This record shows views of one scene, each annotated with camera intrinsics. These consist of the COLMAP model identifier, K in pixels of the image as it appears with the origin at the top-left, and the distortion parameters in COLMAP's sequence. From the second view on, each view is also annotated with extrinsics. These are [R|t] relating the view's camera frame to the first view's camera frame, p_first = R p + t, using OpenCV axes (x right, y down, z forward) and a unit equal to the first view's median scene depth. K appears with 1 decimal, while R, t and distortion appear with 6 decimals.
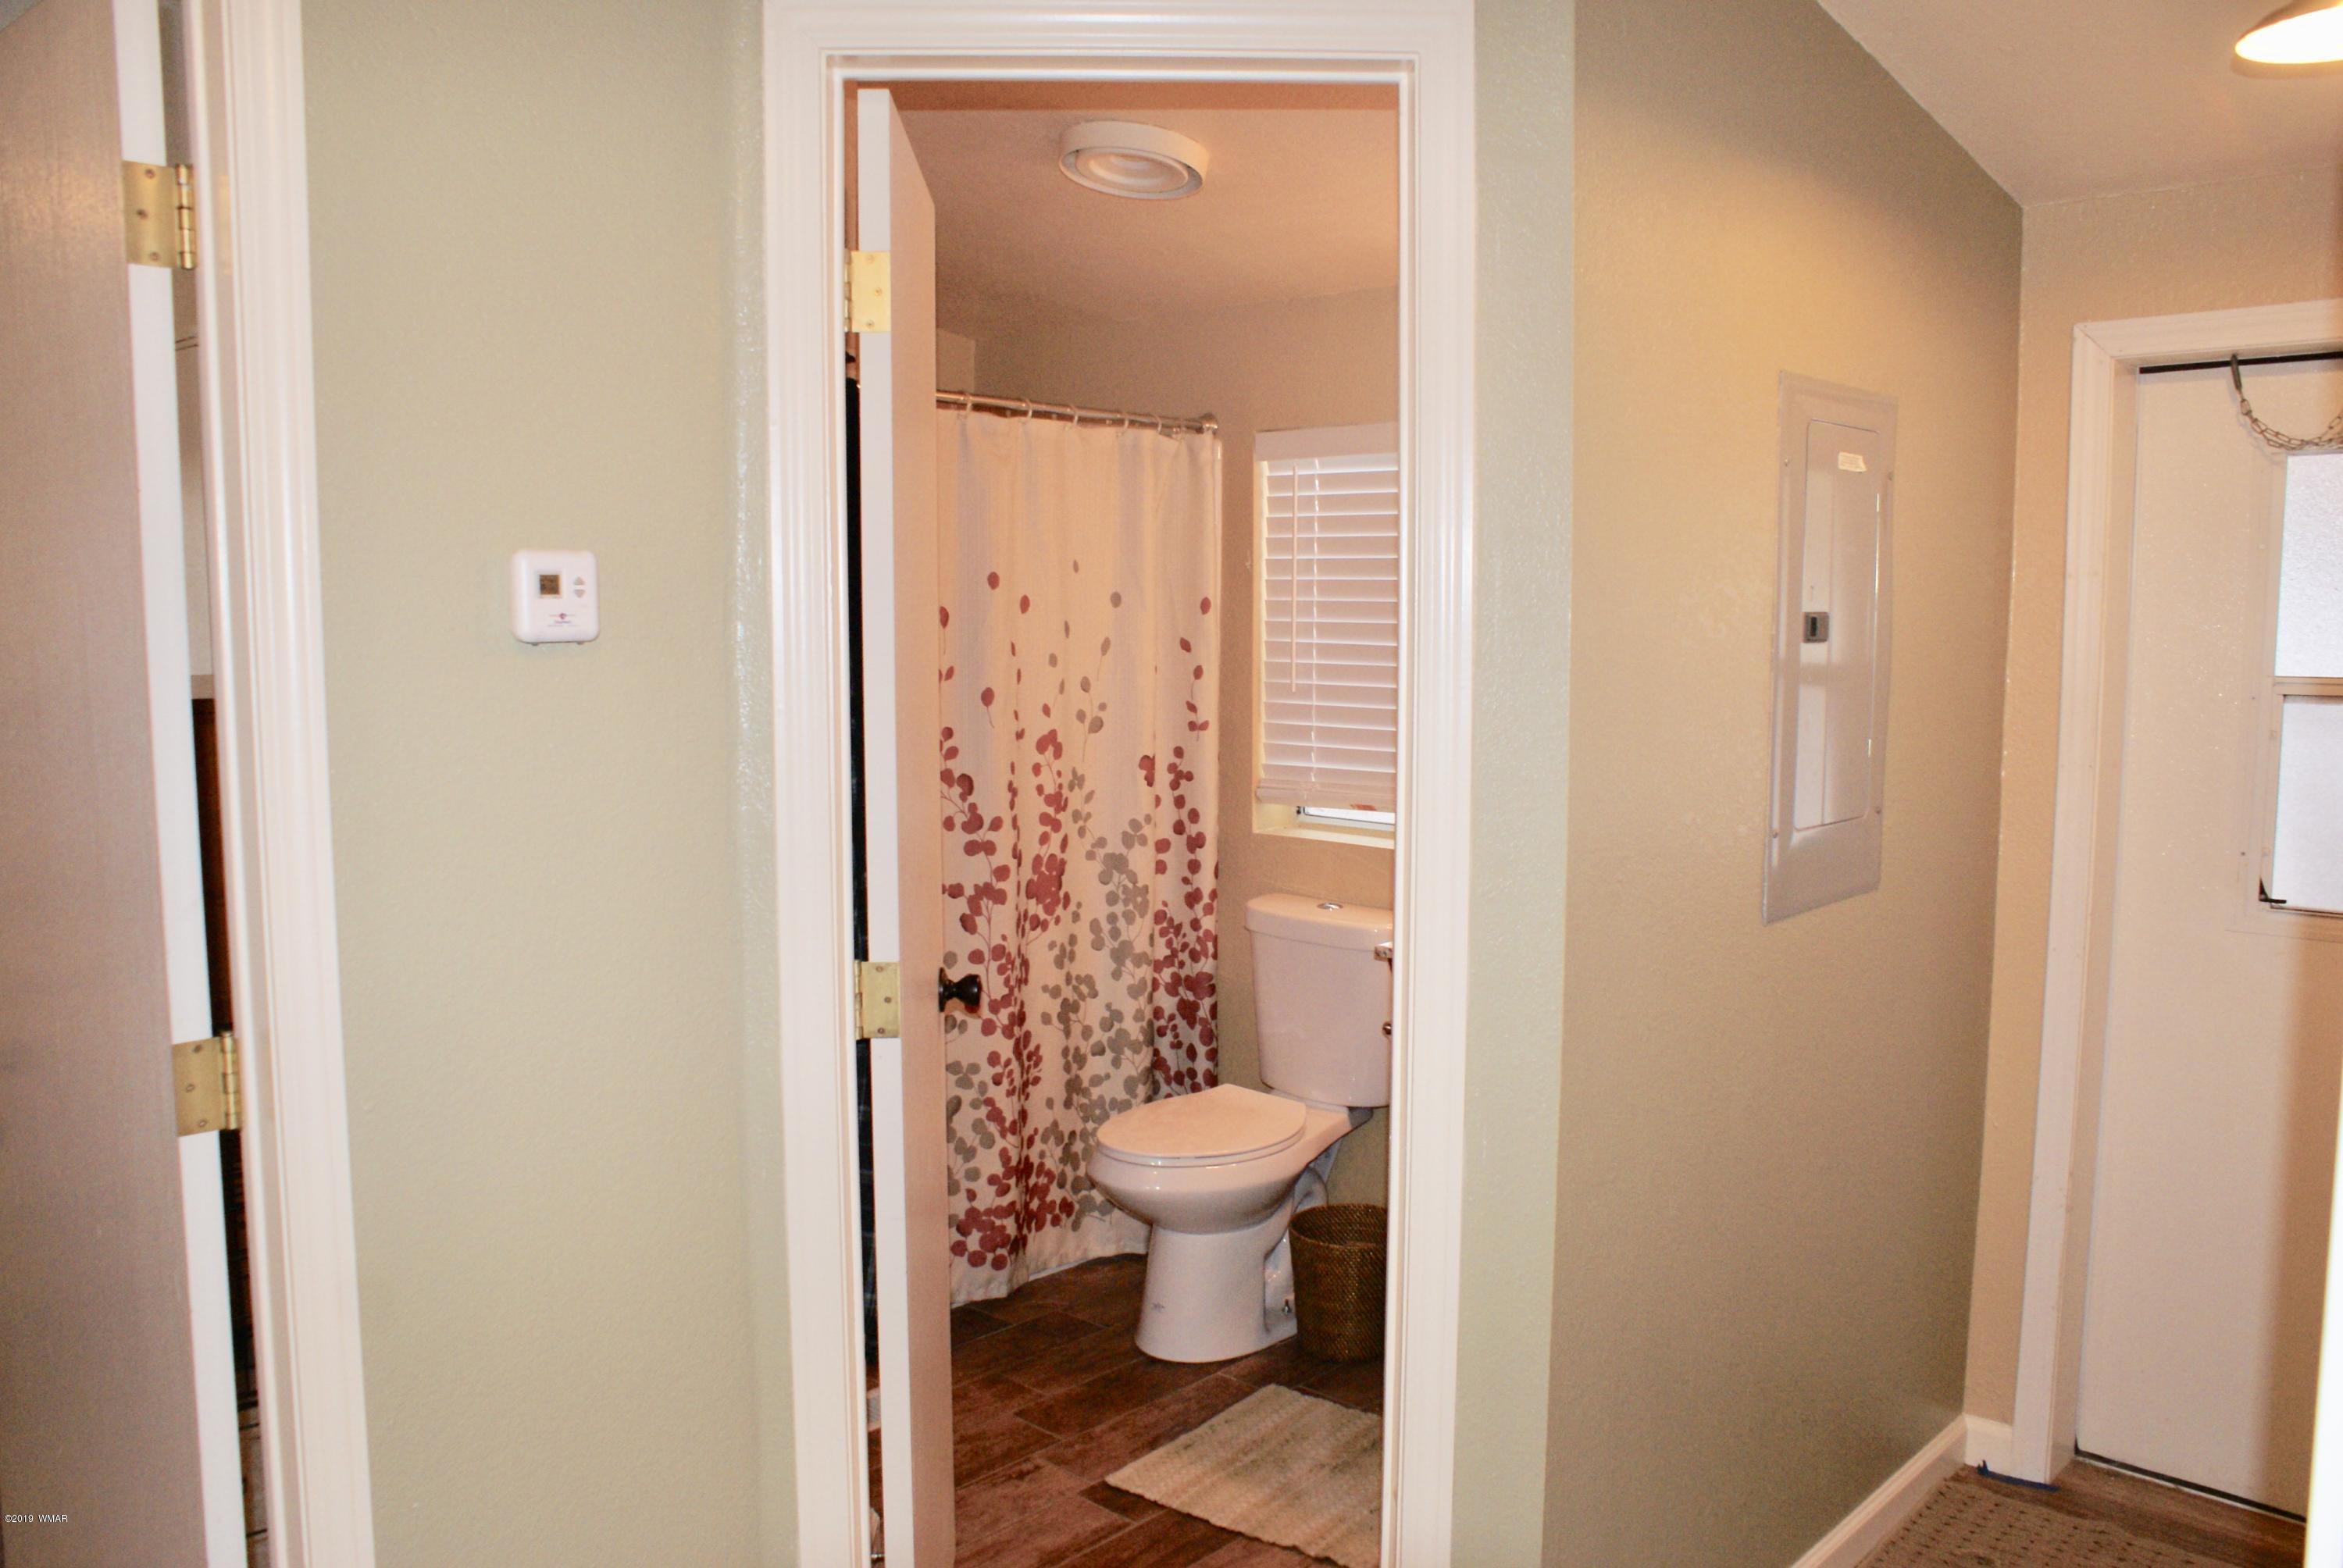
lens RADIAL K [[1849.7, 0, 1178.1], [0, 1849.7, 778.1], [0, 0, 1]] dist [-0.140119, 0.098096]
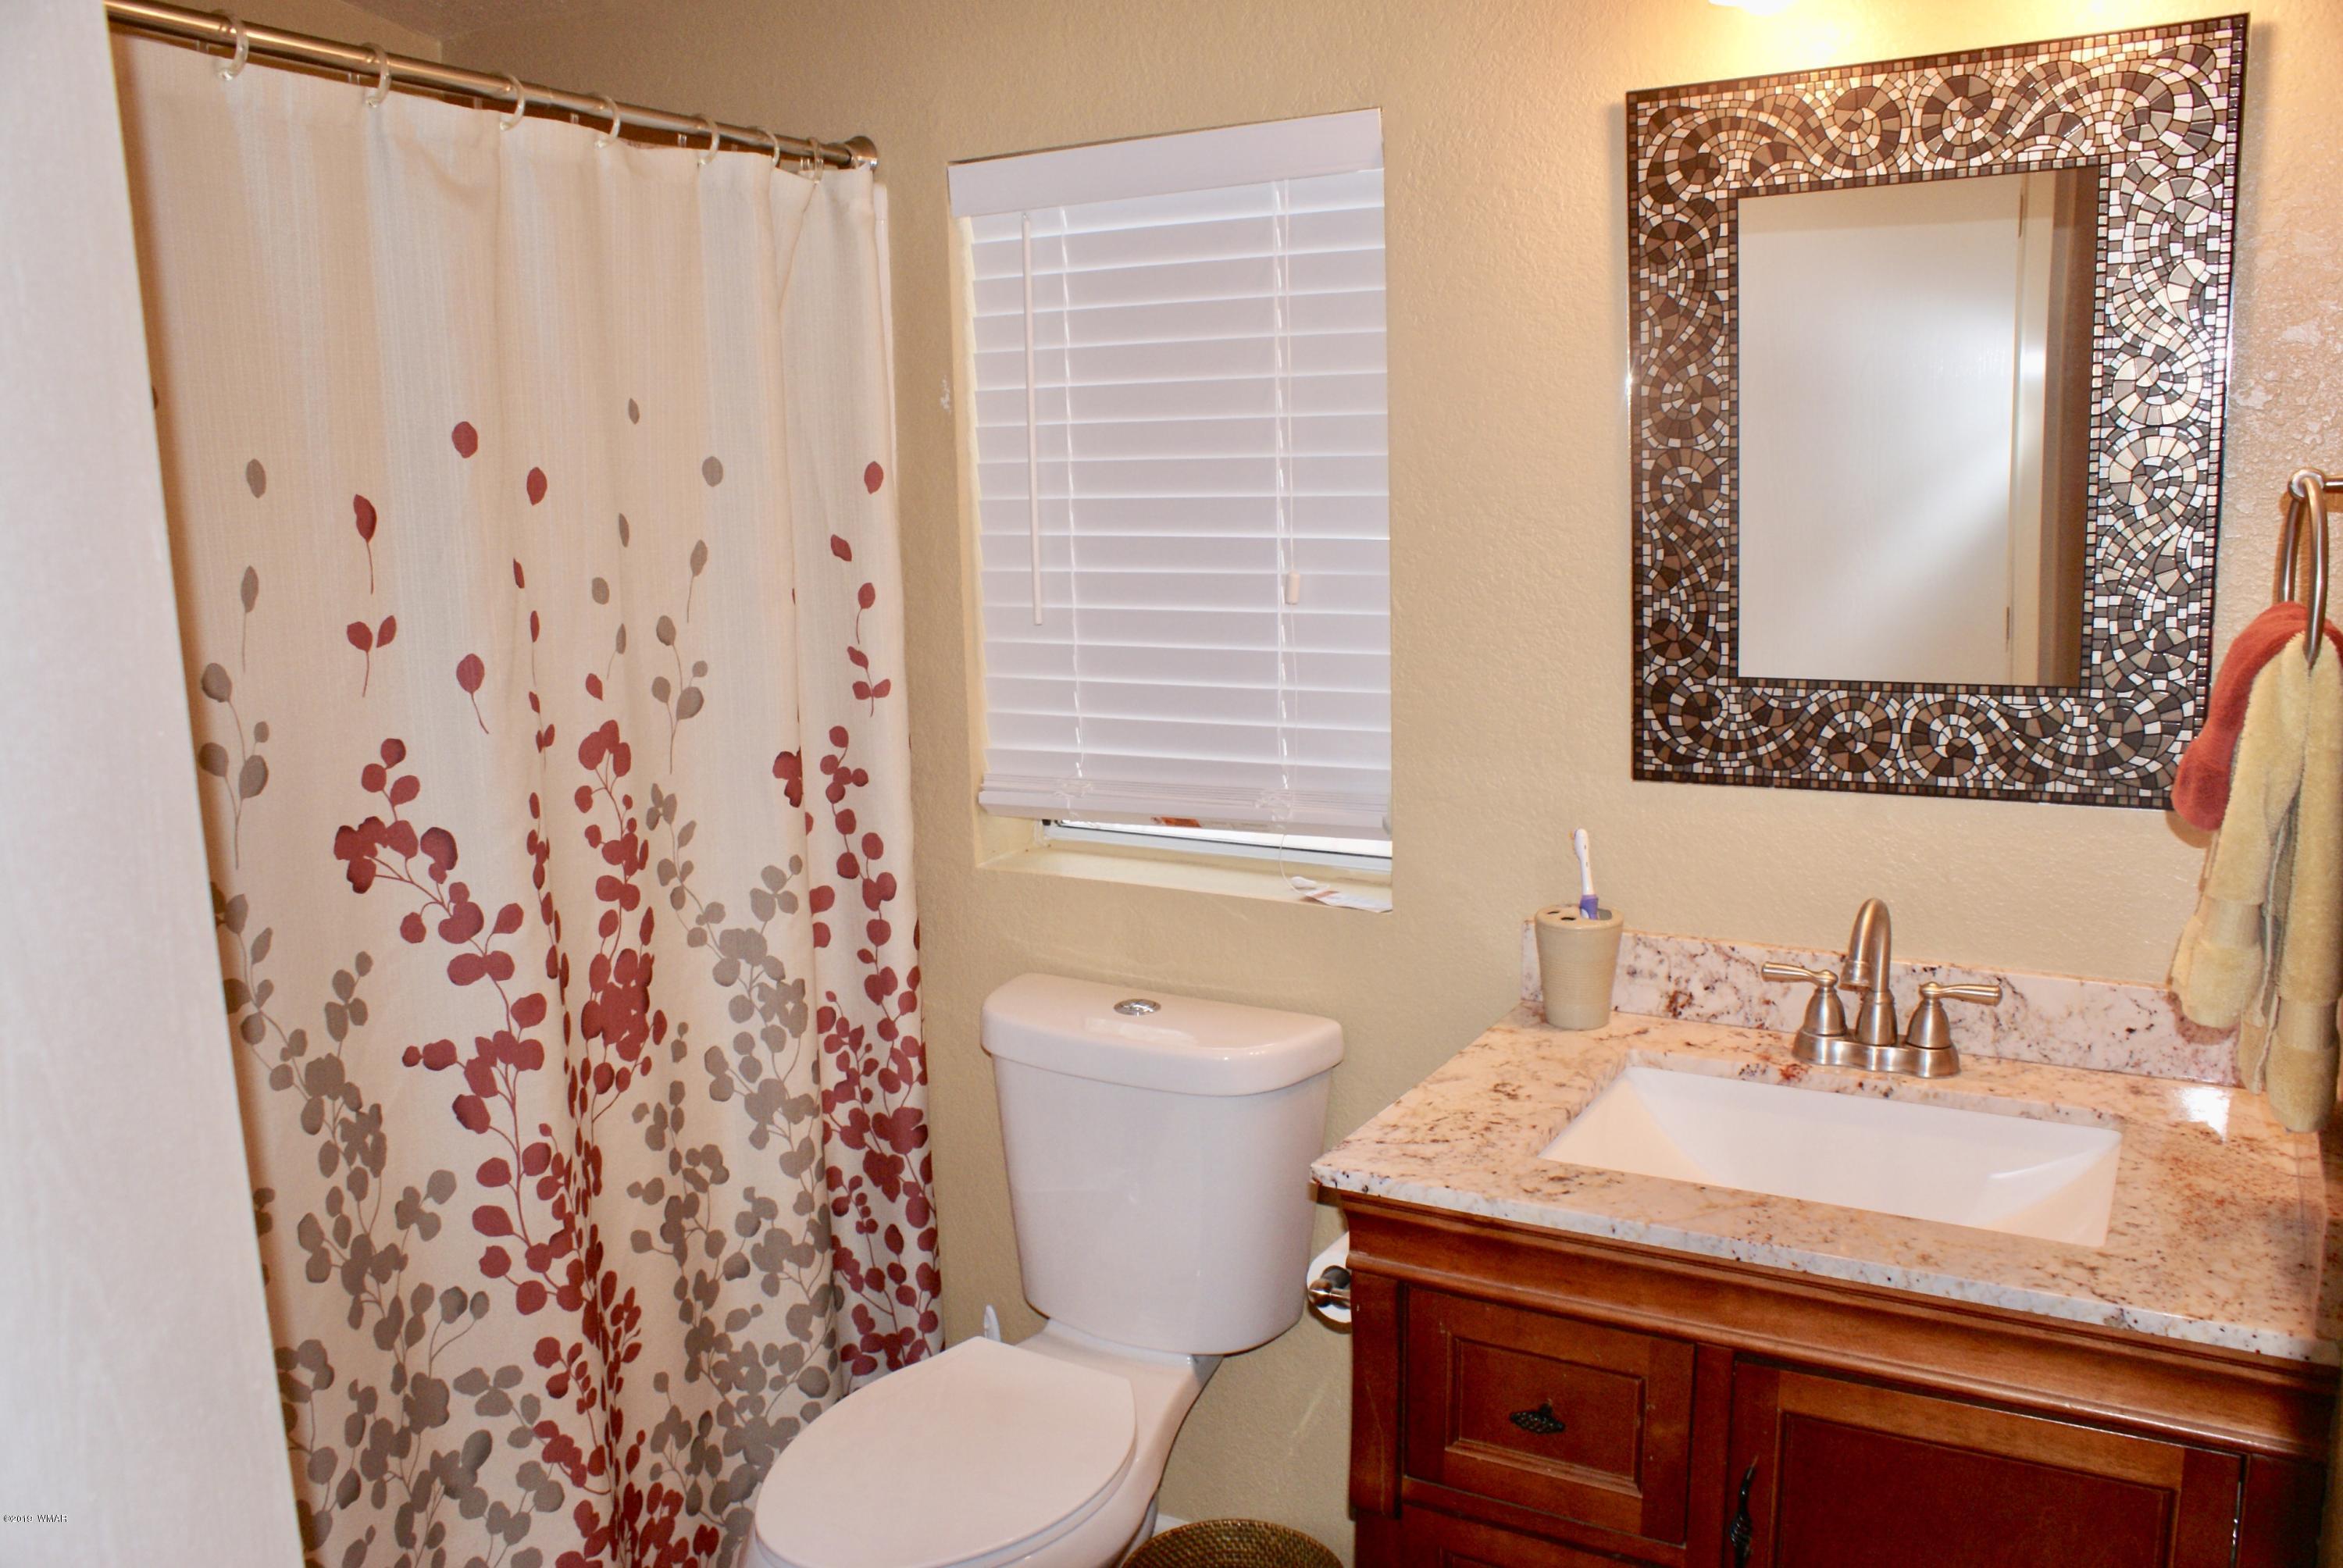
lens RADIAL K [[1849.7, 0, 1170.4], [0, 1849.7, 858.3], [0, 0, 1]] dist [-0.140119, 0.098096]
pose [[0.975945, -0.067660, 0.207252, -0.021110], [0.045192, 0.992760, 0.111292, -0.037082], [-0.213282, -0.099248, 0.971937, 0.437352]]
